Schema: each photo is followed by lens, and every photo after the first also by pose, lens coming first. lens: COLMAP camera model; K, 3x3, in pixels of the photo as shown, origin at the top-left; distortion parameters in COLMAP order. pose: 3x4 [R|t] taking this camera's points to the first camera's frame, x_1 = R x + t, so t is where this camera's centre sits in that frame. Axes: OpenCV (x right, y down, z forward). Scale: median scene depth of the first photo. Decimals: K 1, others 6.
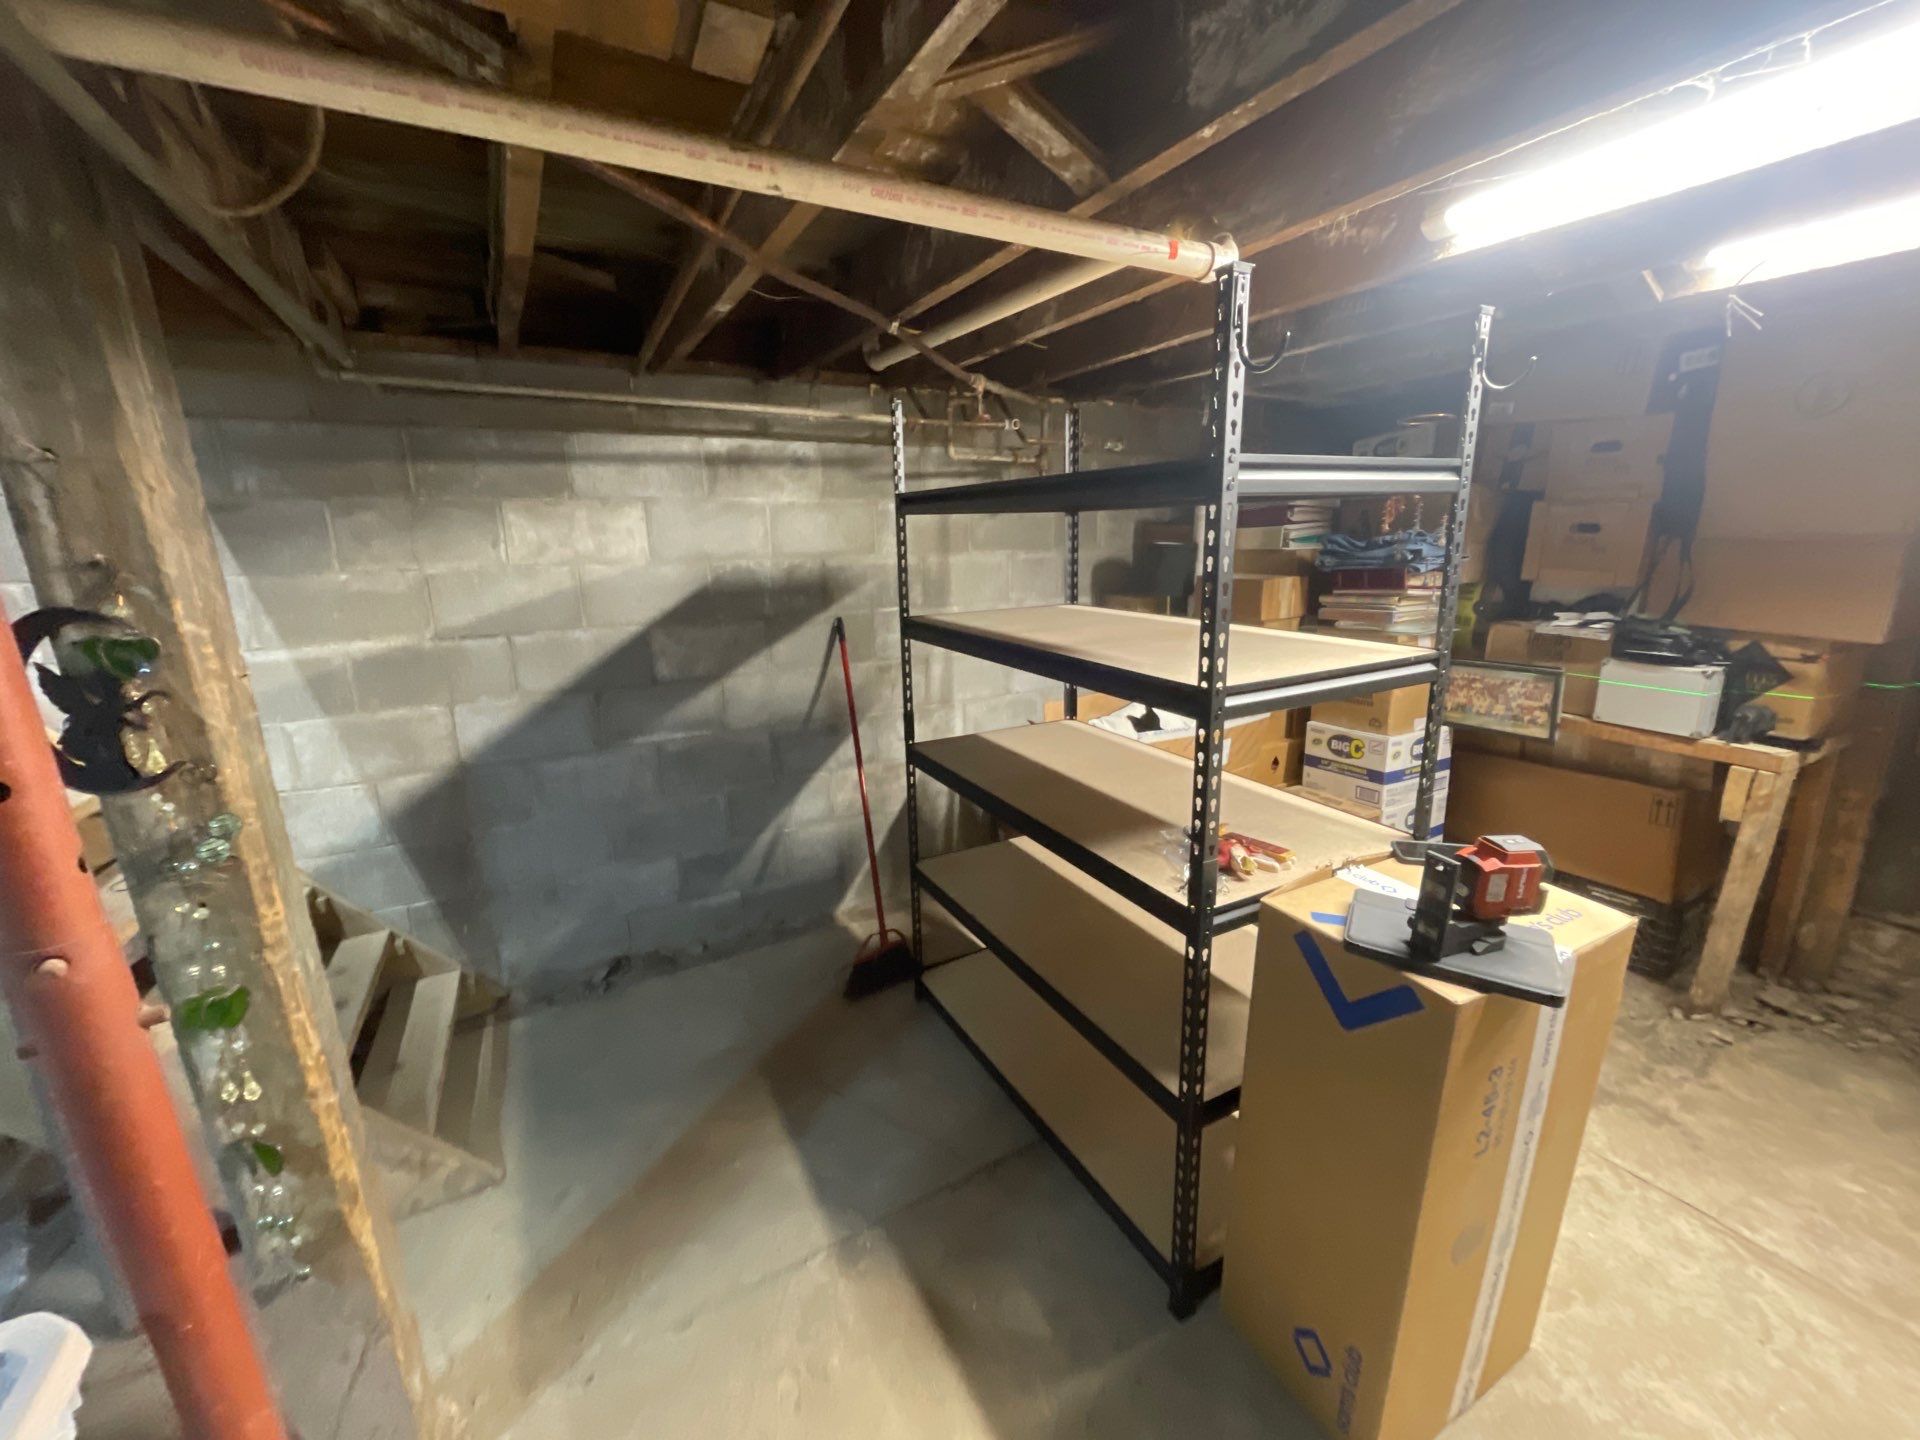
lens RADIAL K [[781.1, 0, 962.1], [0, 781.1, 720.8], [0, 0, 1]] dist [-0.002523, -0.000585]
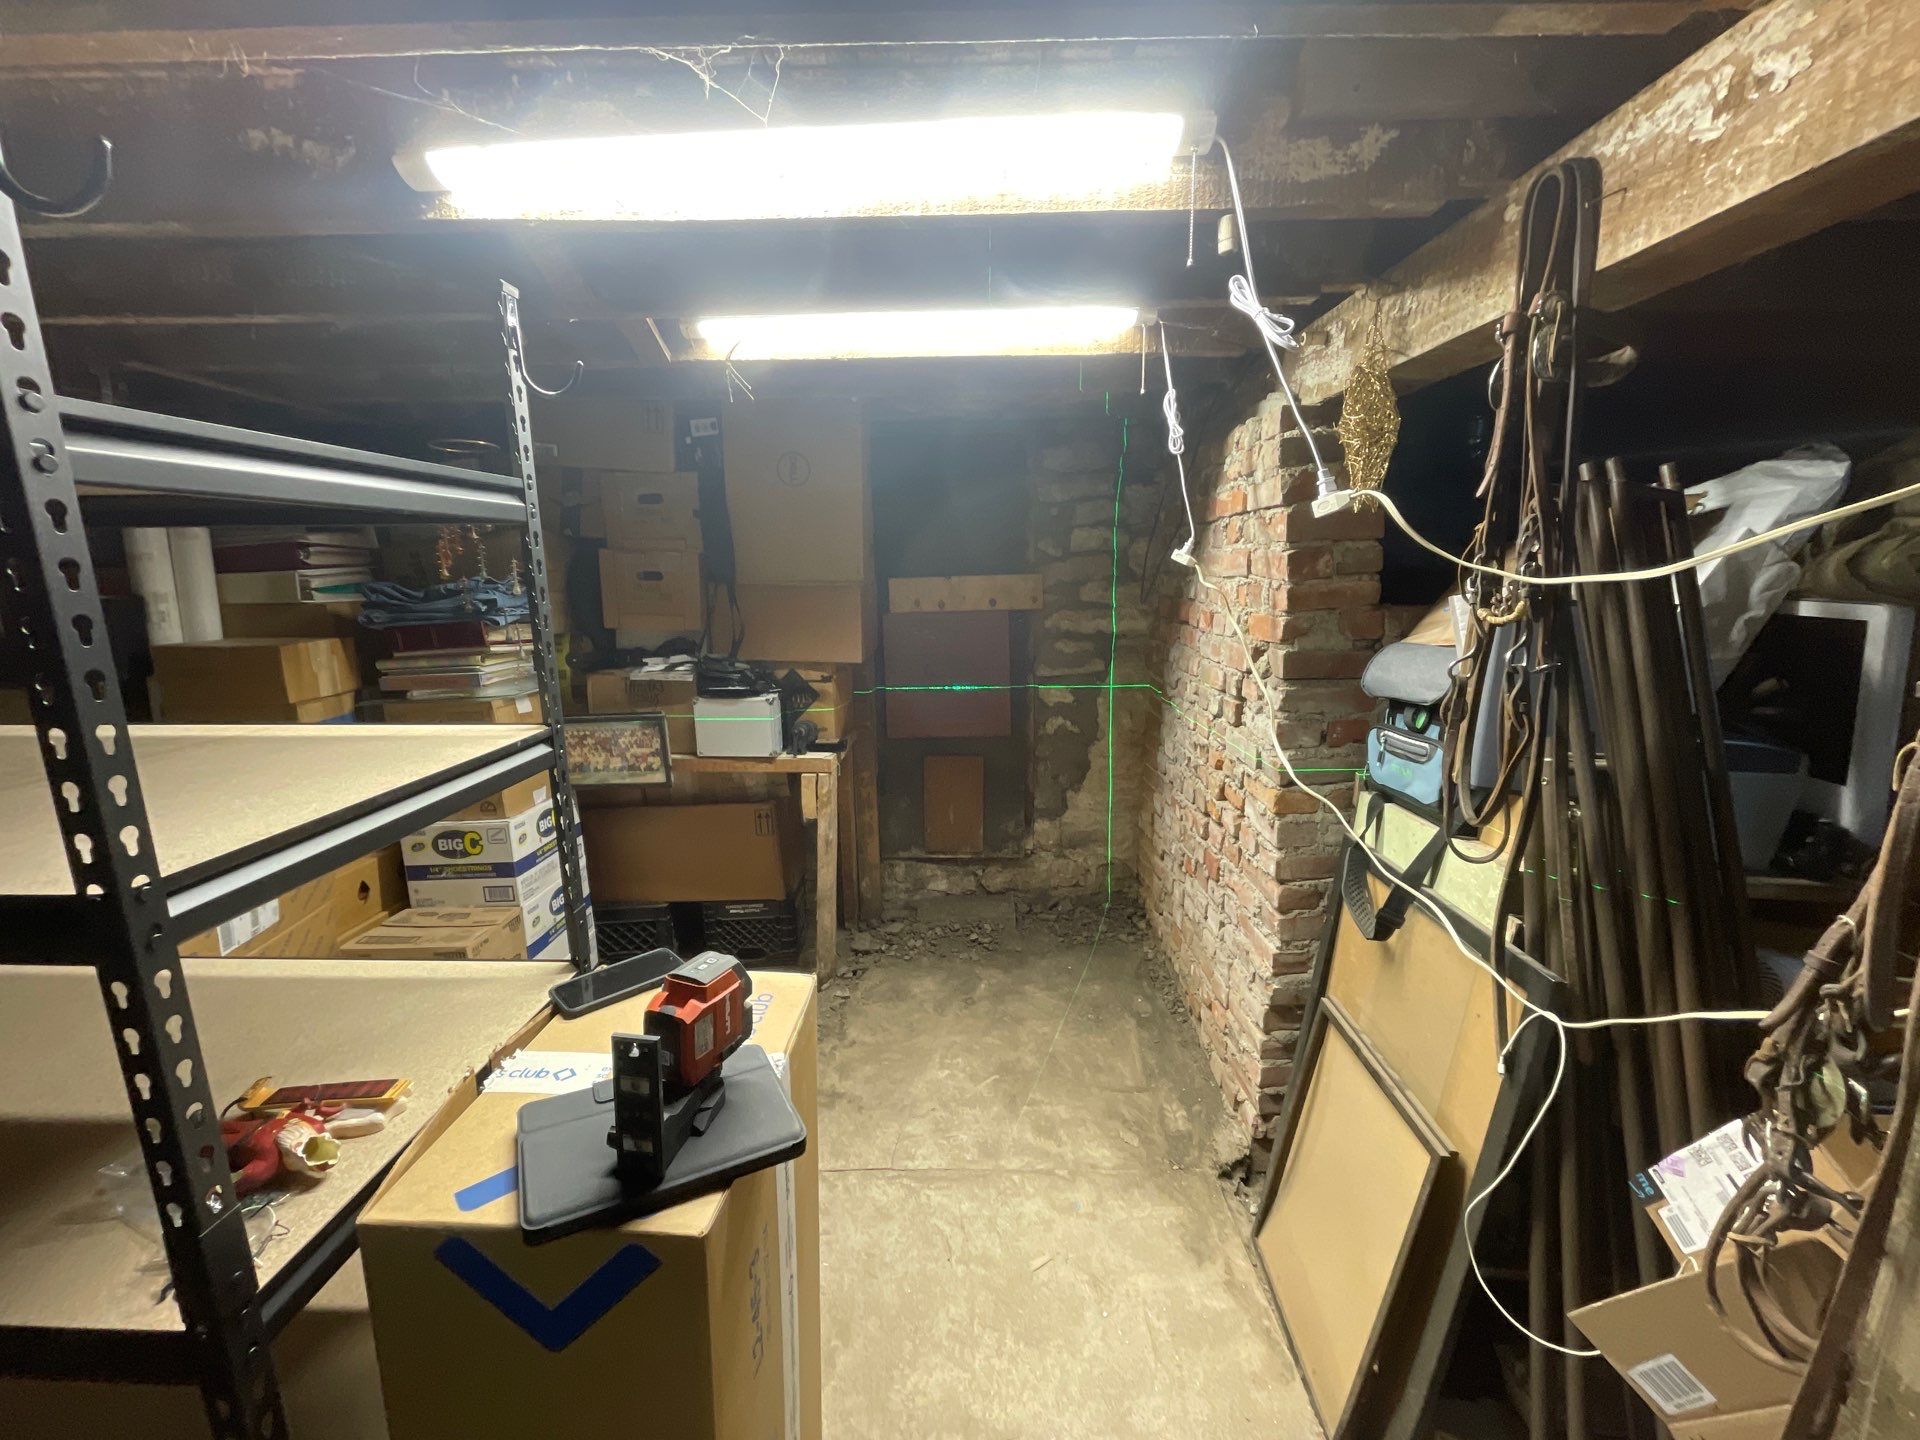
lens RADIAL K [[781.1, 0, 962.1], [0, 781.1, 720.8], [0, 0, 1]] dist [-0.002523, -0.000585]
pose [[0.491496, -0.149217, 0.858001, 0.091848], [0.204043, 0.977520, 0.053119, -0.032211], [-0.846639, 0.148961, 0.510894, 0.158970]]
